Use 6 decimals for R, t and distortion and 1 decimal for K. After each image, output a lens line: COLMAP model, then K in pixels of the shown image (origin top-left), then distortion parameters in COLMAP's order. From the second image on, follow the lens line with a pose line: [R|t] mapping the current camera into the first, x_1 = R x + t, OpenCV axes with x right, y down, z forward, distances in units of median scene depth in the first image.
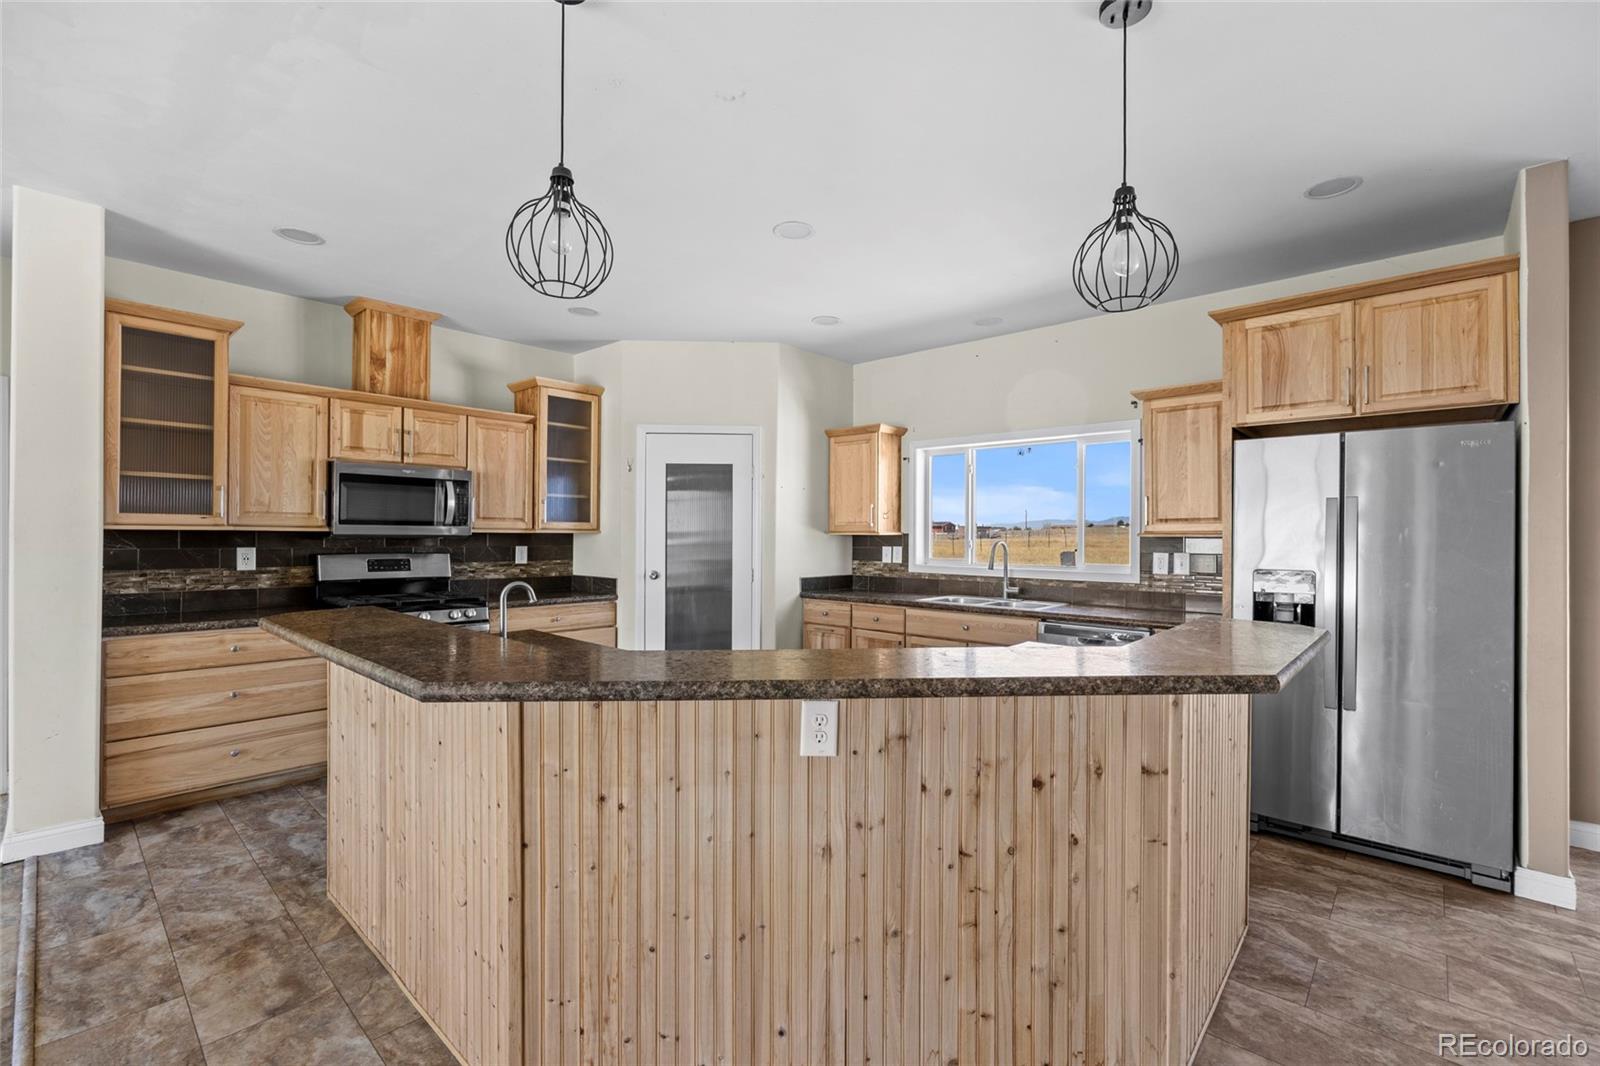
lens RADIAL K [[684.2, 0, 810.9], [0, 684.2, 532.9], [0, 0, 1]] dist [-0.007711, 0.000173]
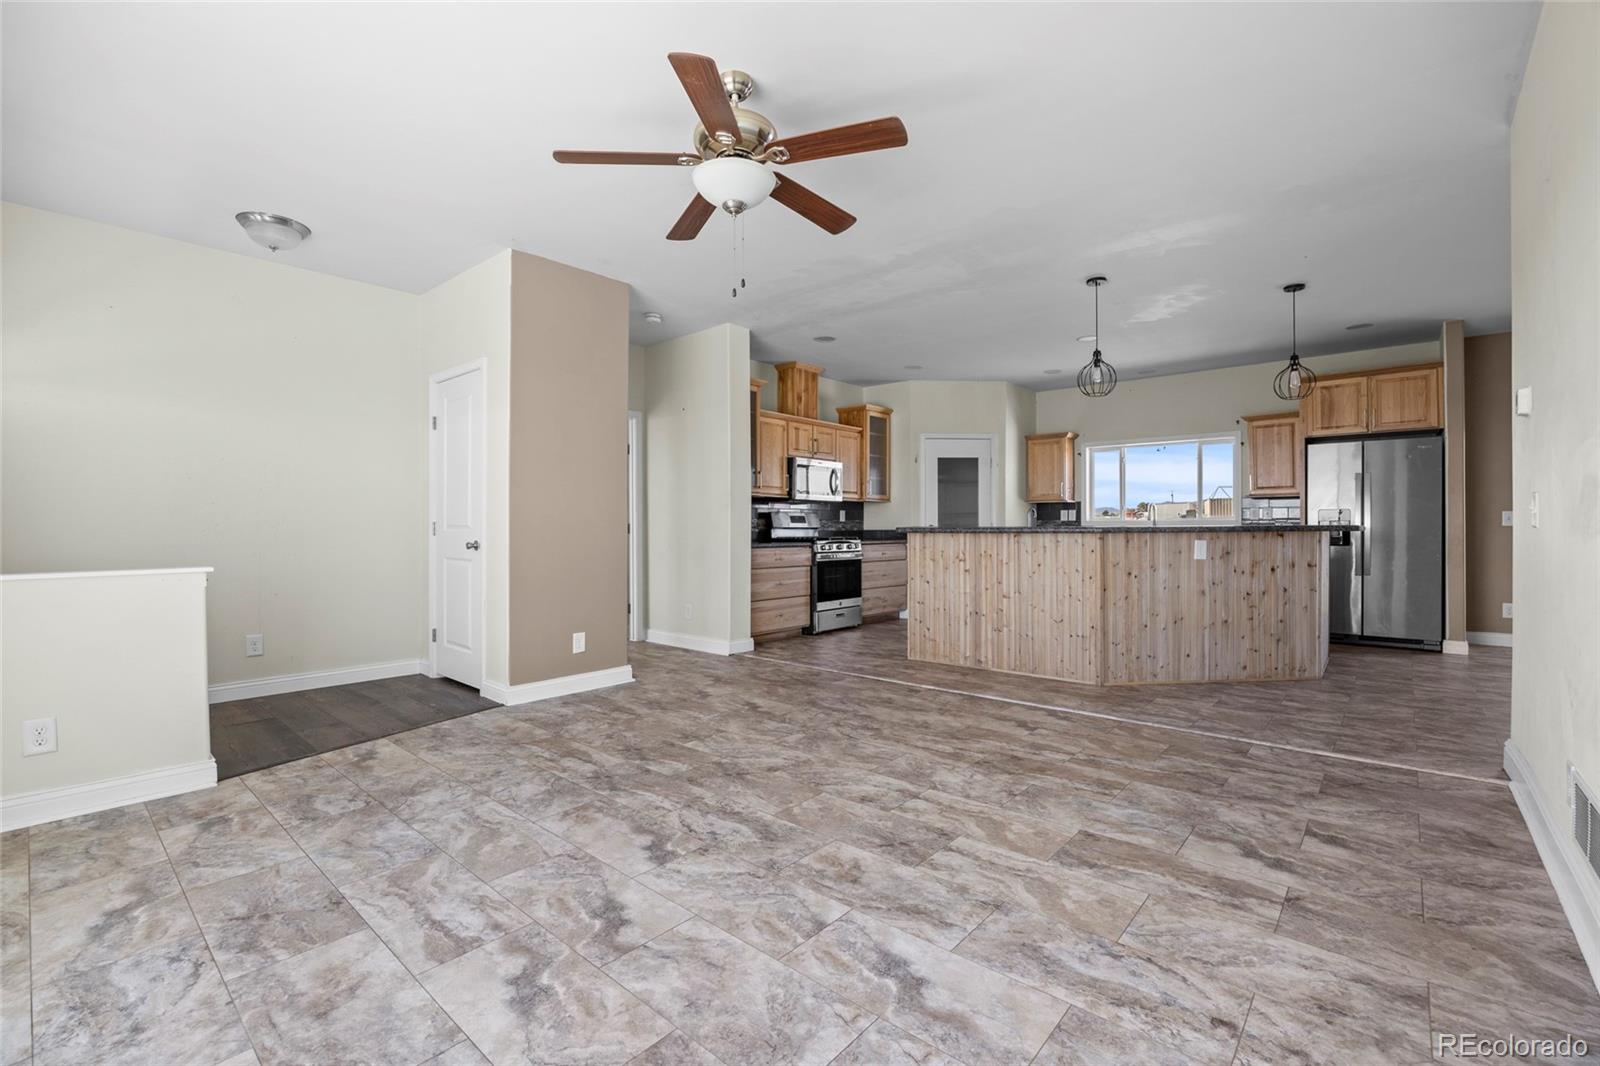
lens RADIAL K [[687.5, 0, 809.5], [0, 687.5, 529.6], [0, 0, 1]] dist [-0.015187, -0.000143]
pose [[0.999751, -0.008575, 0.020601, -0.636352], [0.008449, 0.999945, 0.006182, 0.062874], [-0.020653, -0.006007, 0.999769, -0.695041]]
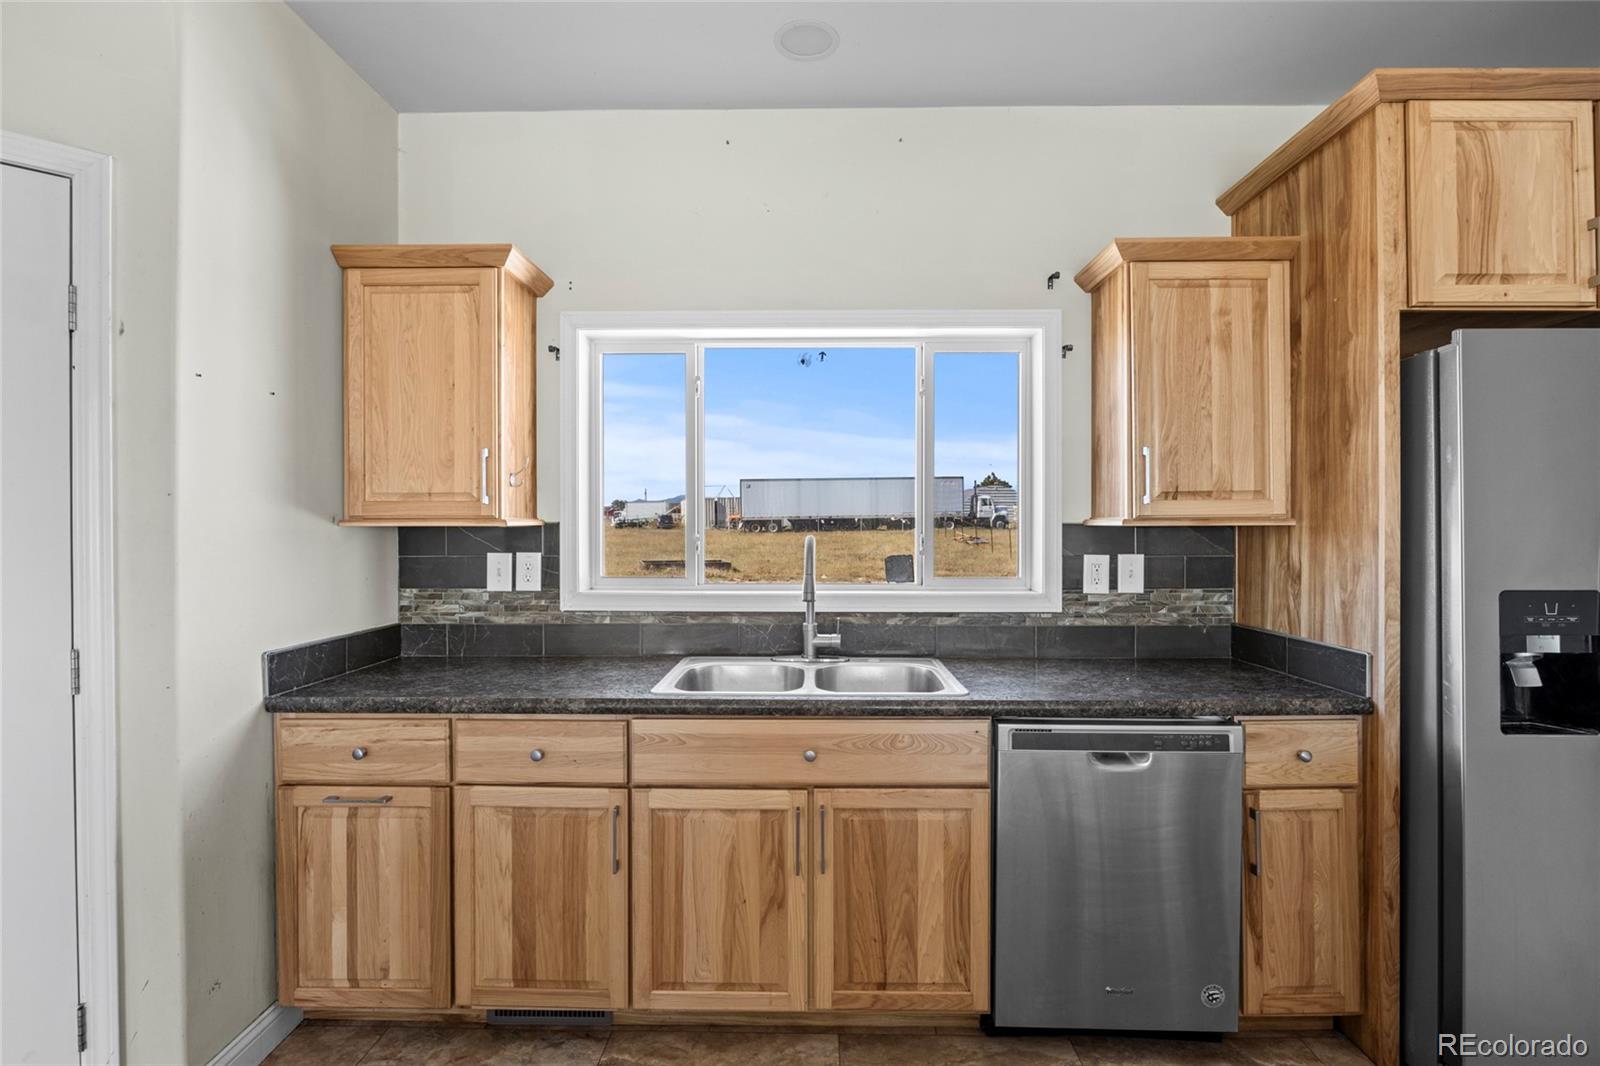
lens RADIAL K [[761.2, 0, 794.1], [0, 761.2, 523.9], [0, 0, 1]] dist [-0.009582, -0.000094]
pose [[0.761783, -0.006316, 0.647802, -0.071009], [0.003654, 0.999978, 0.005453, -0.000116], [-0.647822, -0.001787, 0.761789, 0.662945]]
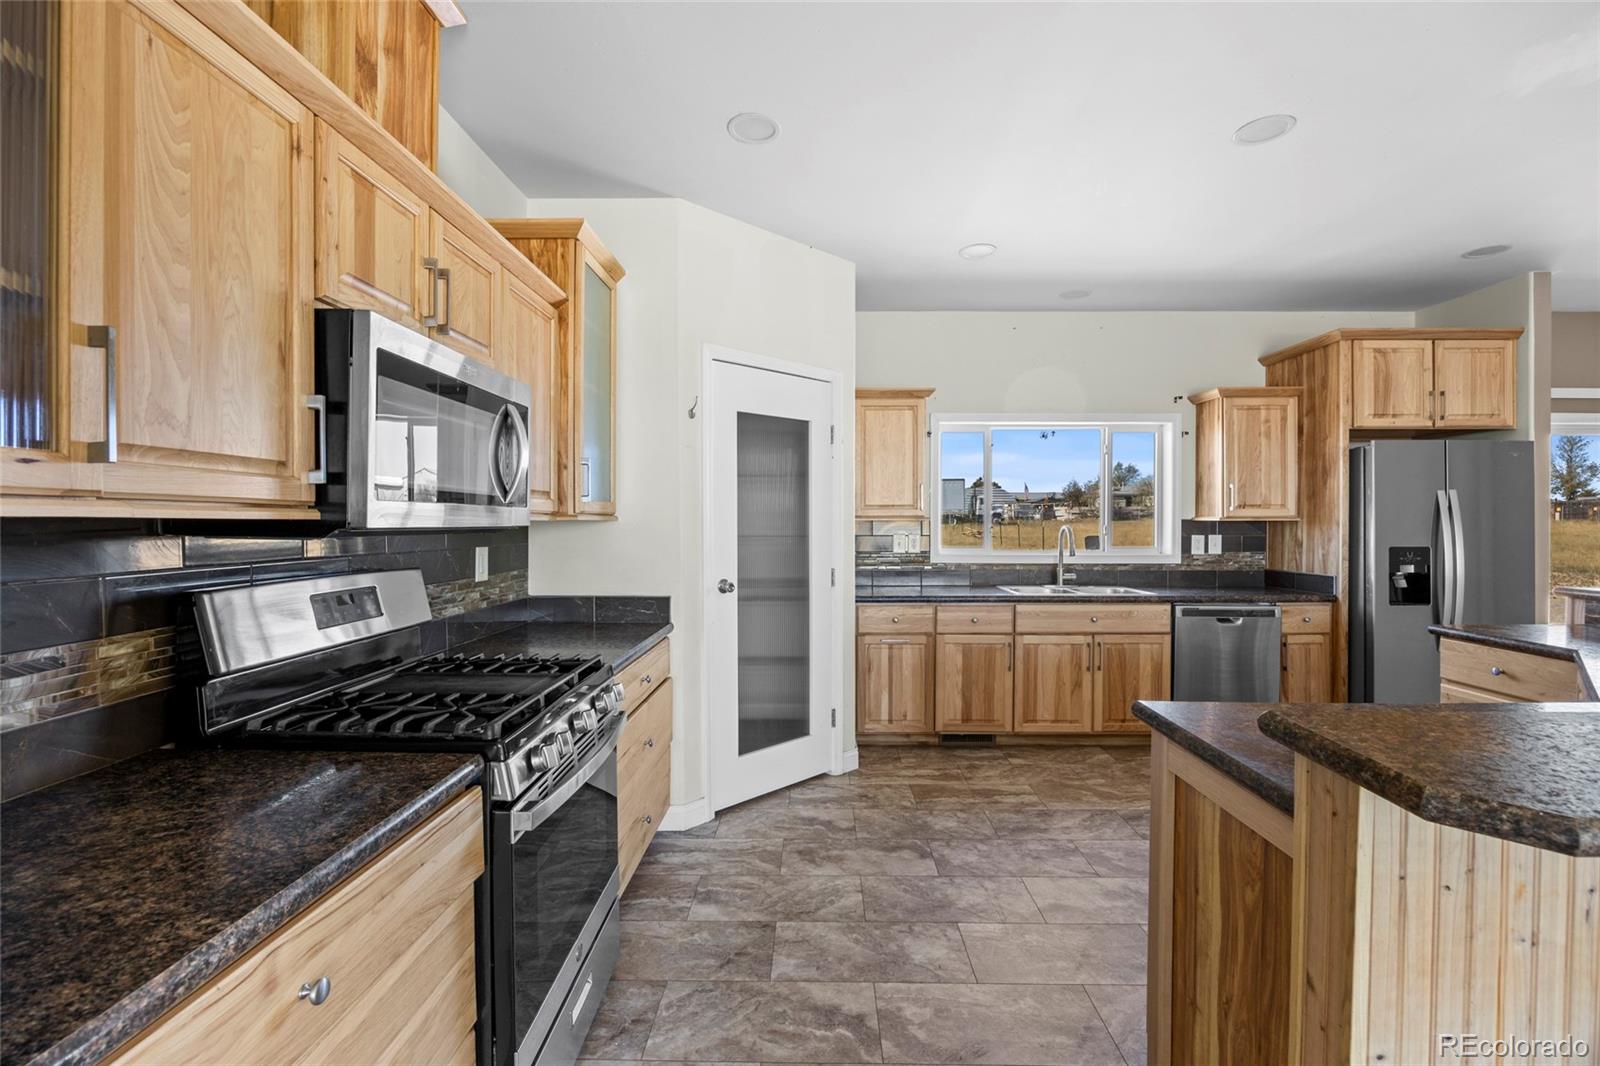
lens RADIAL K [[691.0, 0, 799.9], [0, 691.0, 524.8], [0, 0, 1]] dist [-0.009219, 0.000365]
pose [[0.758945, -0.010013, 0.651078, -0.689357], [0.002920, 0.999924, 0.011974, -0.002957], [-0.651148, -0.007186, 0.758916, 0.547148]]
